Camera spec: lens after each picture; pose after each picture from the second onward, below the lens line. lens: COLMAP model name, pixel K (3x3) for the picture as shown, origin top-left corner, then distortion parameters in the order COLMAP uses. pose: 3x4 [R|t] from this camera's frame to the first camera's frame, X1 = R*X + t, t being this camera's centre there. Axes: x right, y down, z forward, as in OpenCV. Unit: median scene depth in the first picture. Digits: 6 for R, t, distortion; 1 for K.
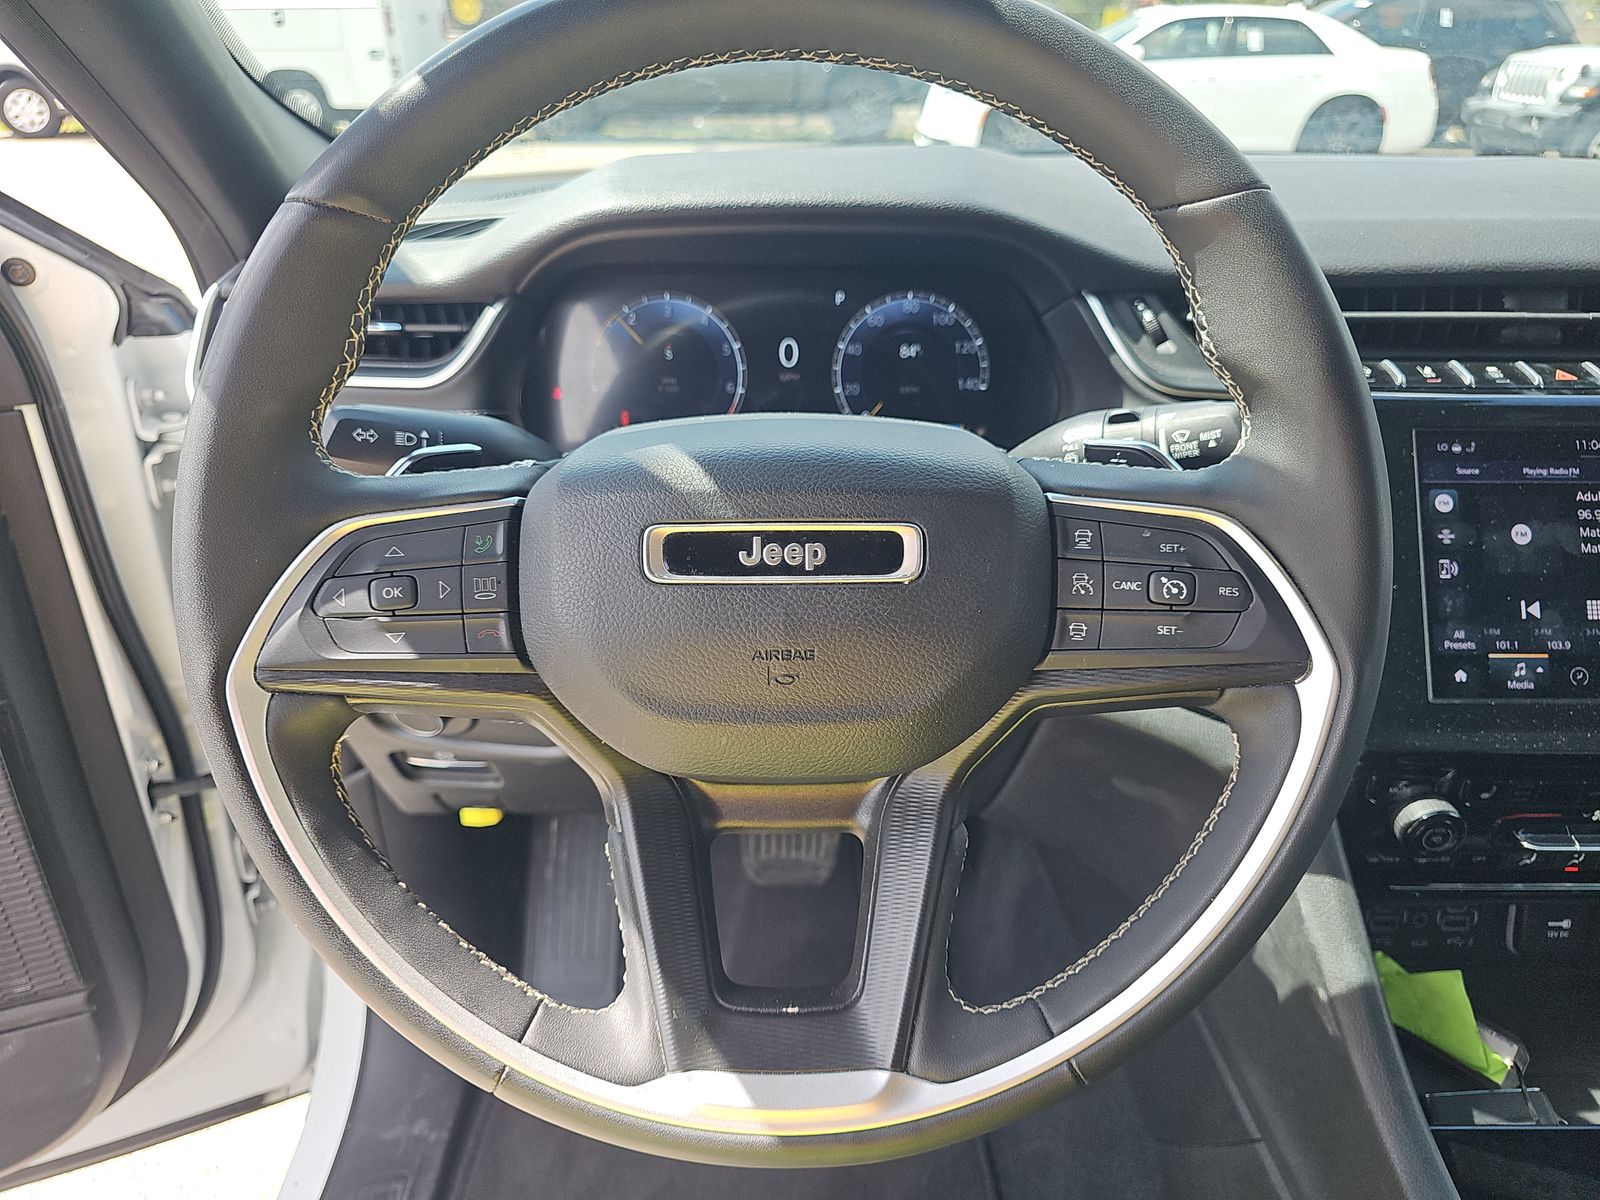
lens RADIAL K [[1086.4, 0, 794.7], [0, 1086.4, 605.5], [0, 0, 1]] dist [0.002415, -0.016028]
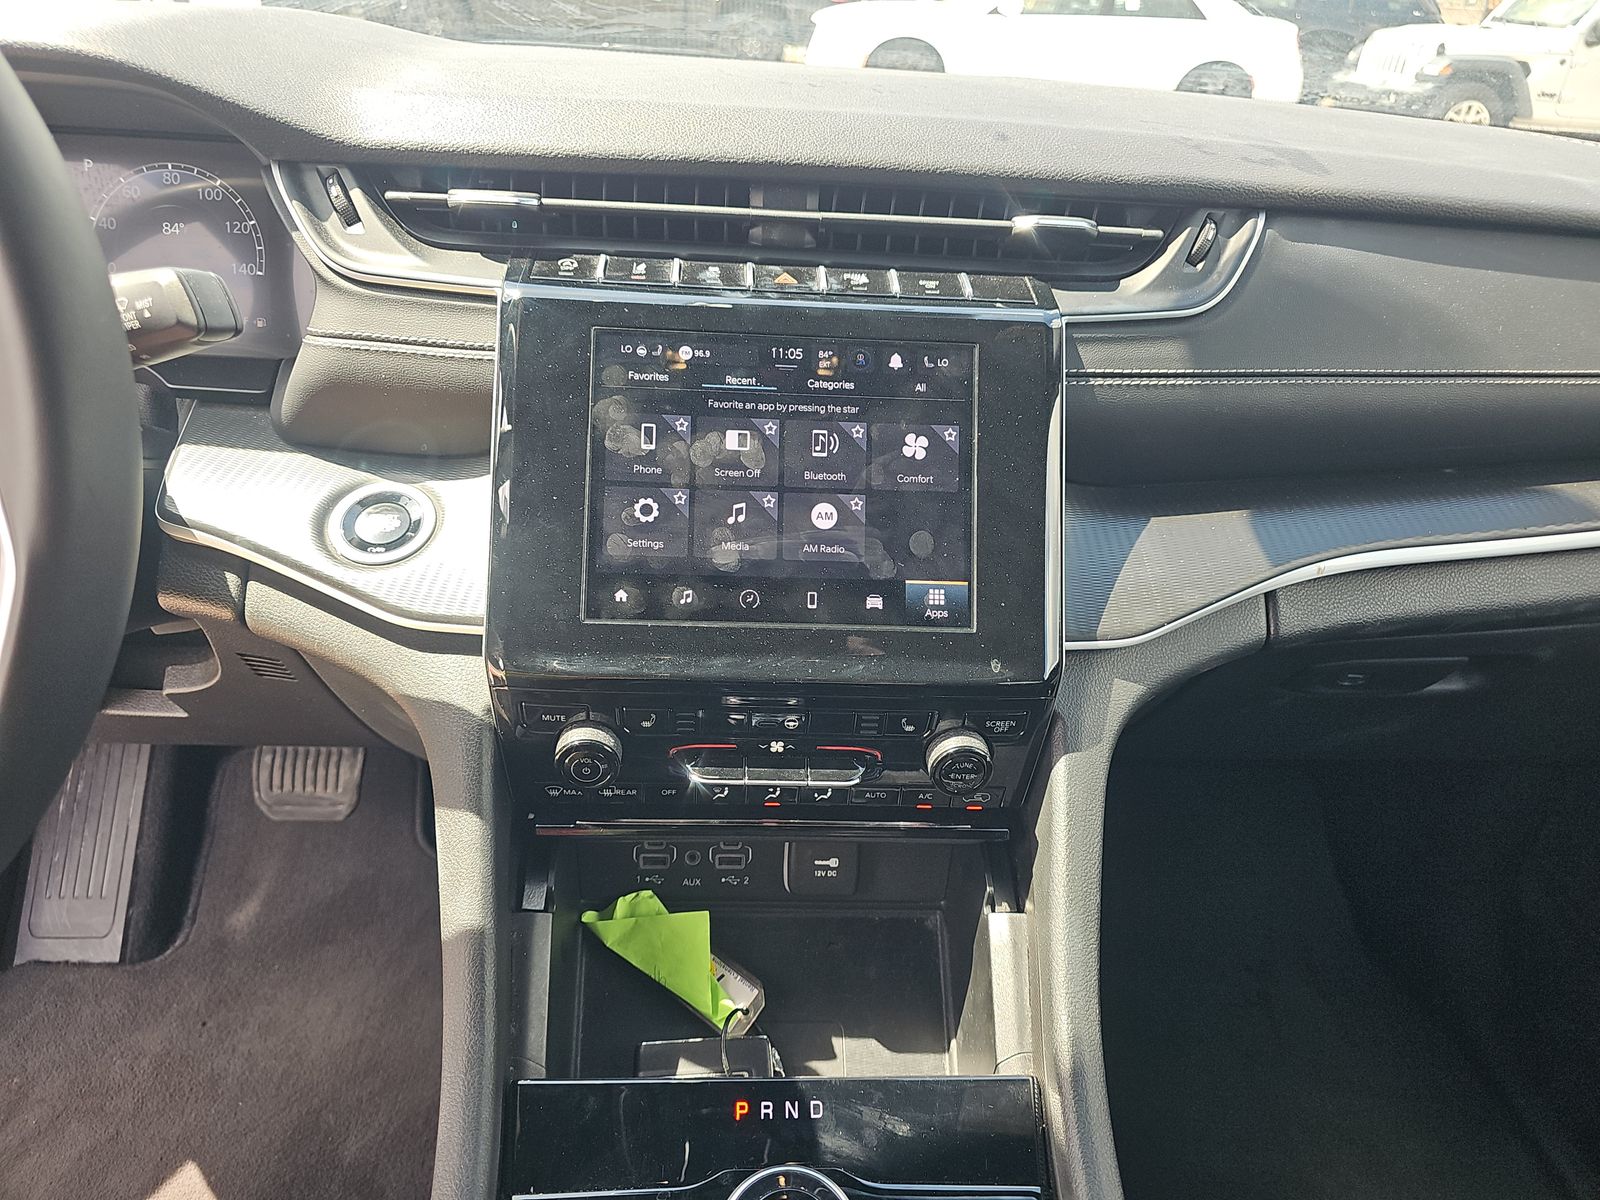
lens RADIAL K [[1086.4, 0, 803.8], [0, 1086.4, 595.7], [0, 0, 1]] dist [0.002415, -0.016028]
pose [[0.995589, 0.025050, 0.090411, 0.635772], [-0.028685, 0.998822, 0.039133, 0.022314], [-0.089324, -0.041554, 0.995135, 0.055869]]
